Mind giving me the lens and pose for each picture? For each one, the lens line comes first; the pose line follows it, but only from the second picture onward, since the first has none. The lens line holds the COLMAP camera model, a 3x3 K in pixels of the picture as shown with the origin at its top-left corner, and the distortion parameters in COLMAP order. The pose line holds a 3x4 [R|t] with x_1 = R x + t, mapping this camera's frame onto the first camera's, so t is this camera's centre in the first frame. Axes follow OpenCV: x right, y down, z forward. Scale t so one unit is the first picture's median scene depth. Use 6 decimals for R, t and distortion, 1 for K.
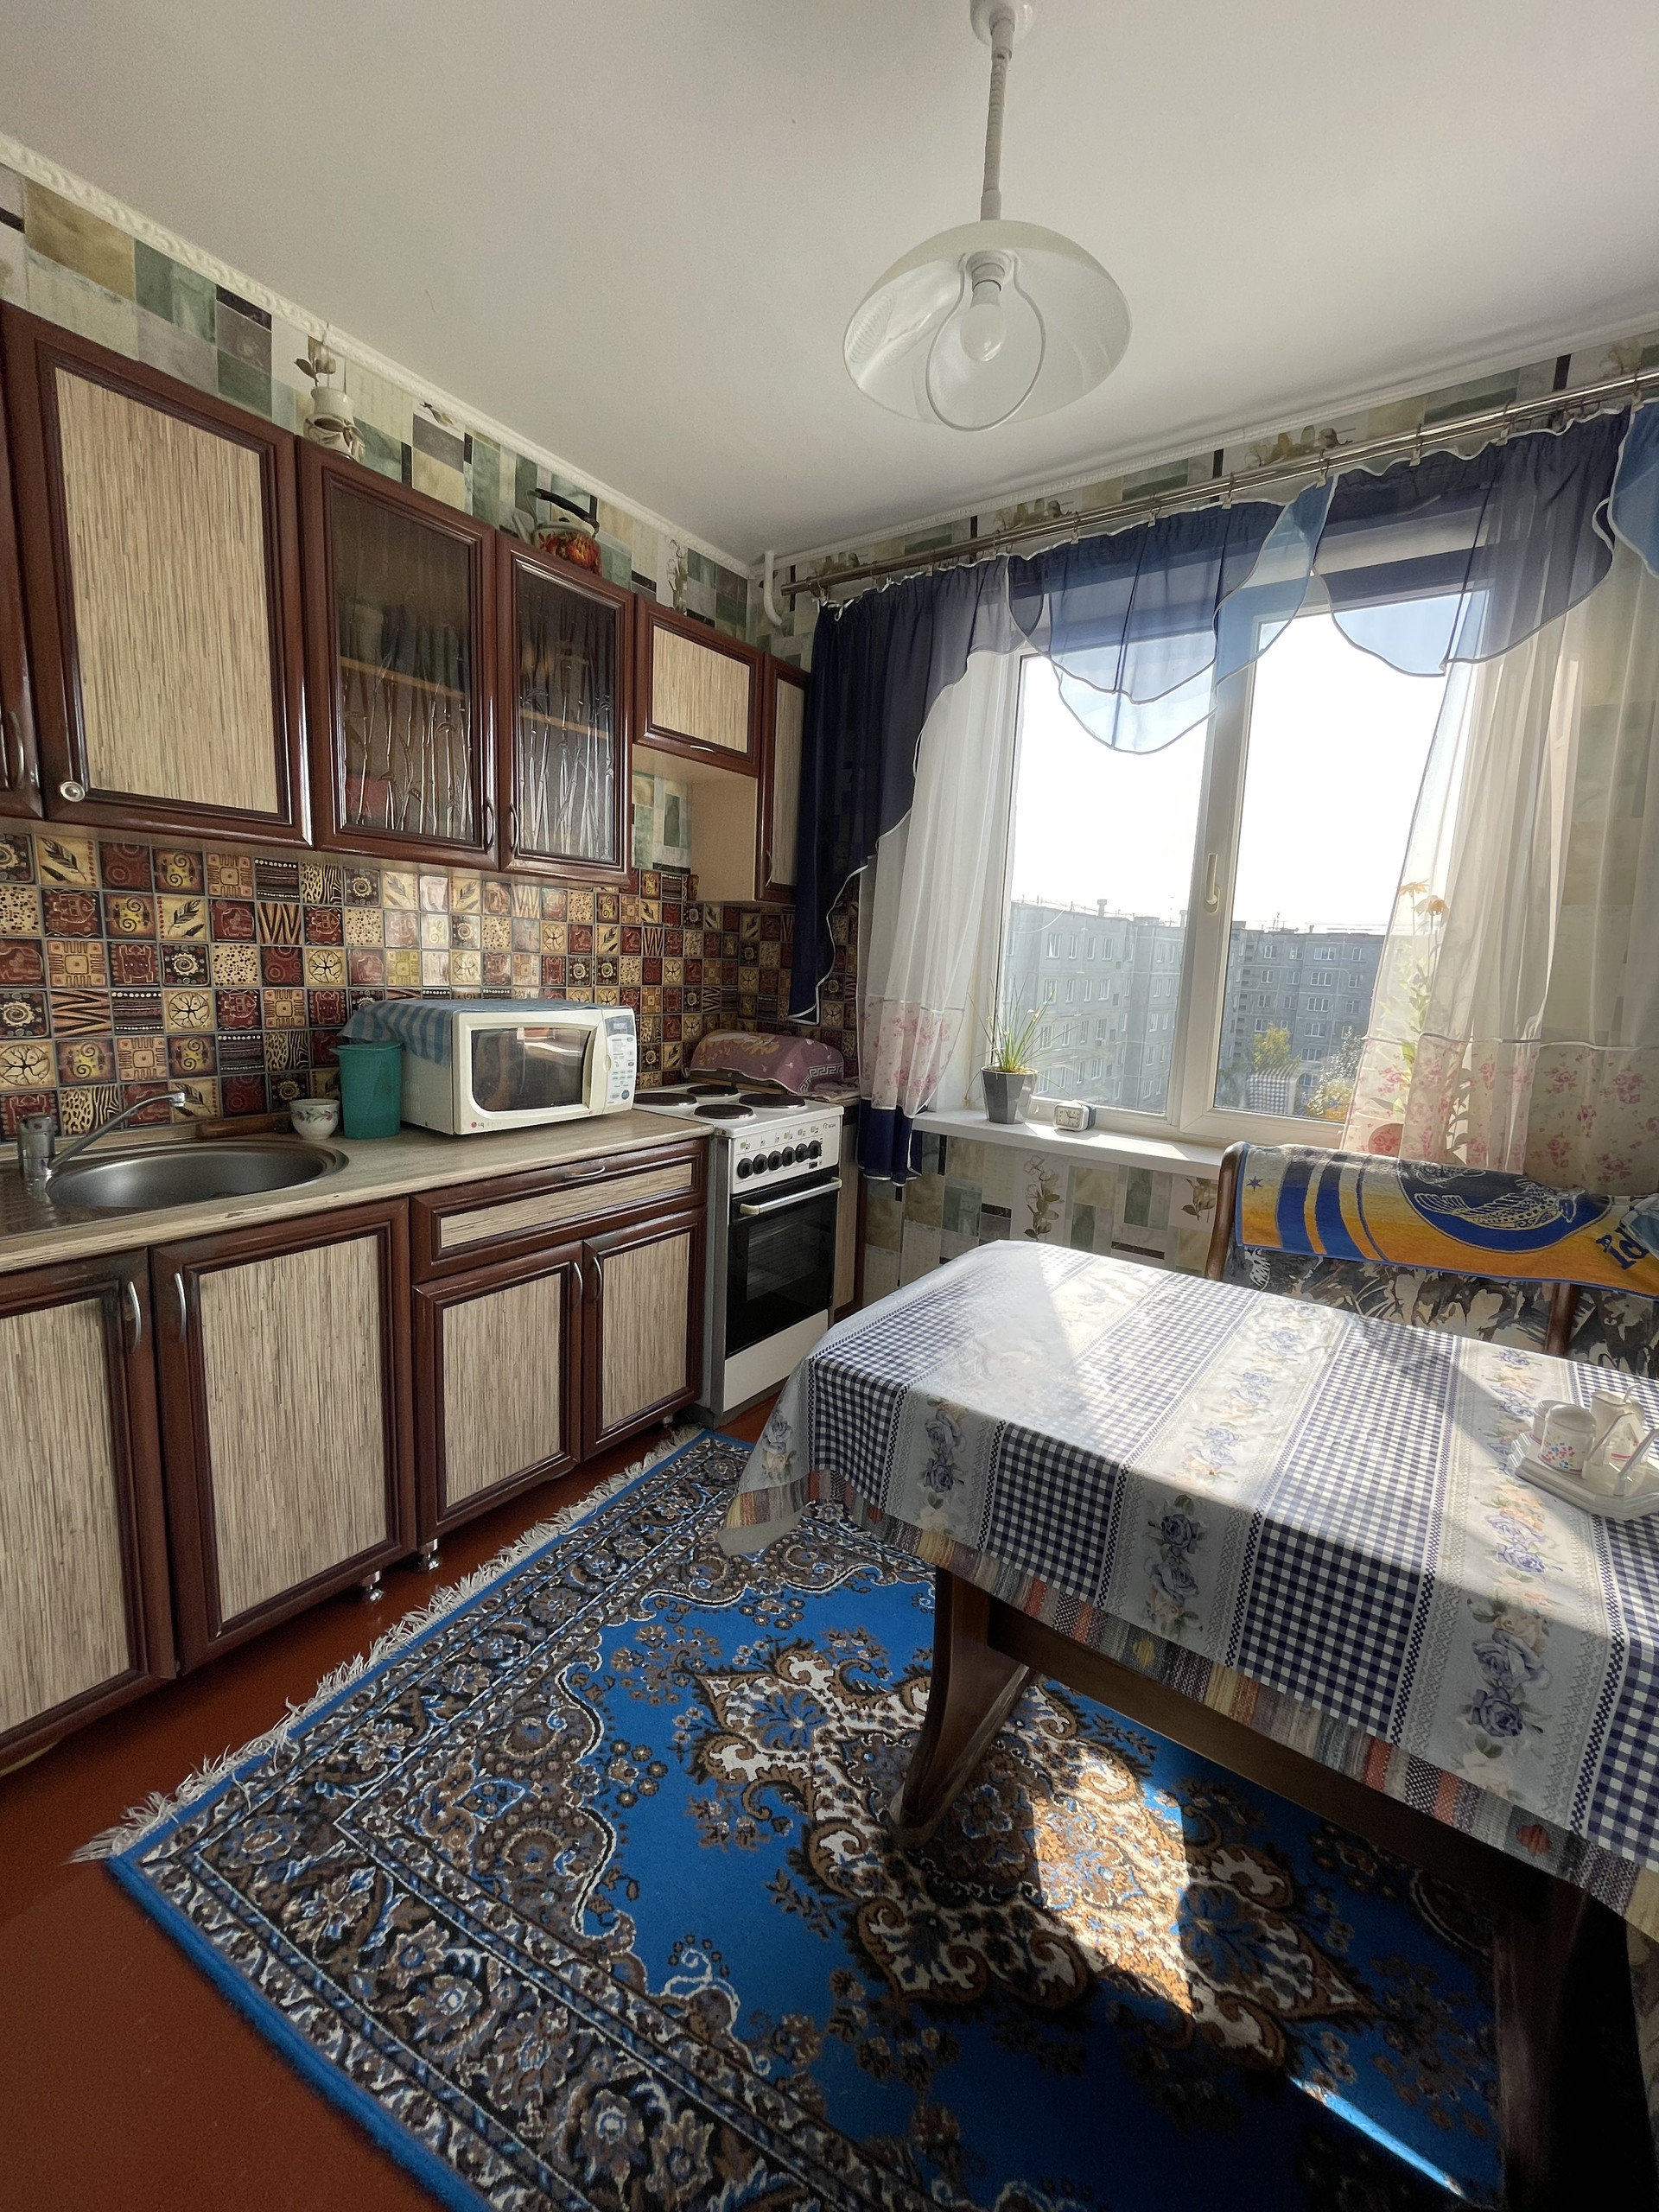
lens RADIAL K [[900.7, 0, 827.5], [0, 900.7, 1098.4], [0, 0, 1]] dist [-0.001152, -0.000343]
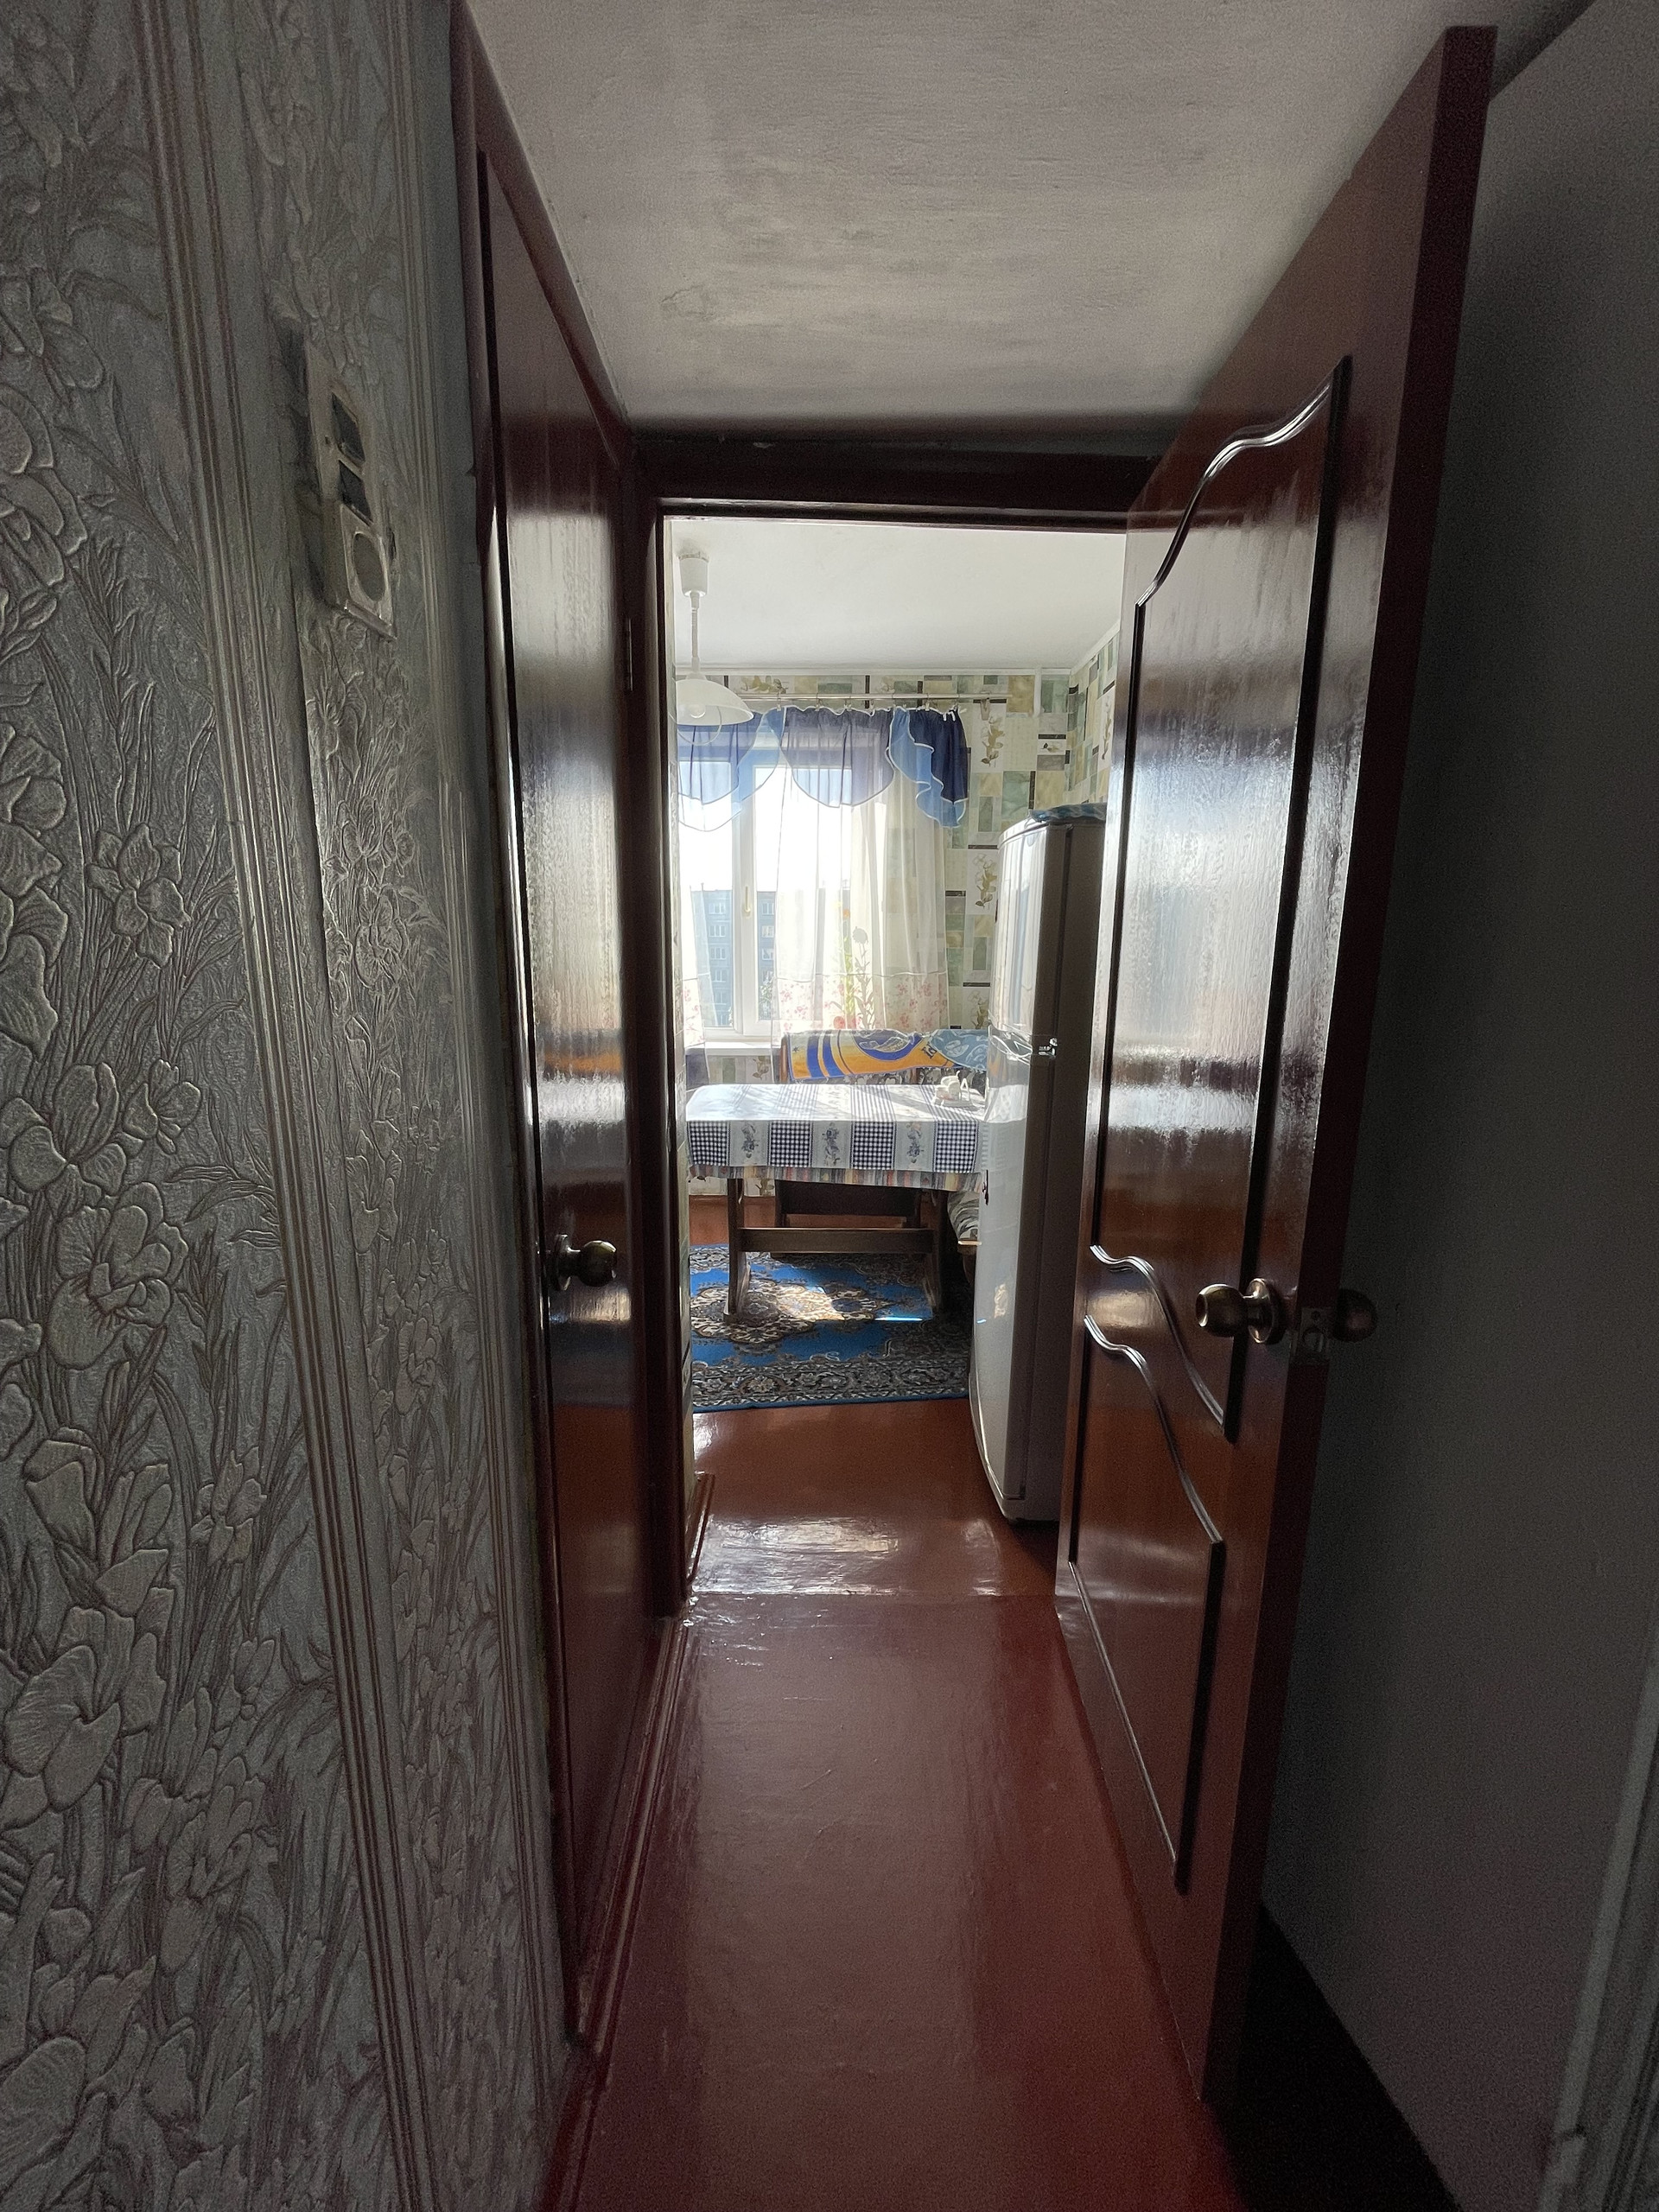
lens RADIAL K [[900.7, 0, 830.4], [0, 900.7, 1111.6], [0, 0, 1]] dist [-0.001152, -0.000343]
pose [[0.810071, -0.152873, 0.566052, -1.038588], [0.122047, 0.988230, 0.092230, 0.081840], [-0.573489, -0.005628, 0.819194, -1.188389]]
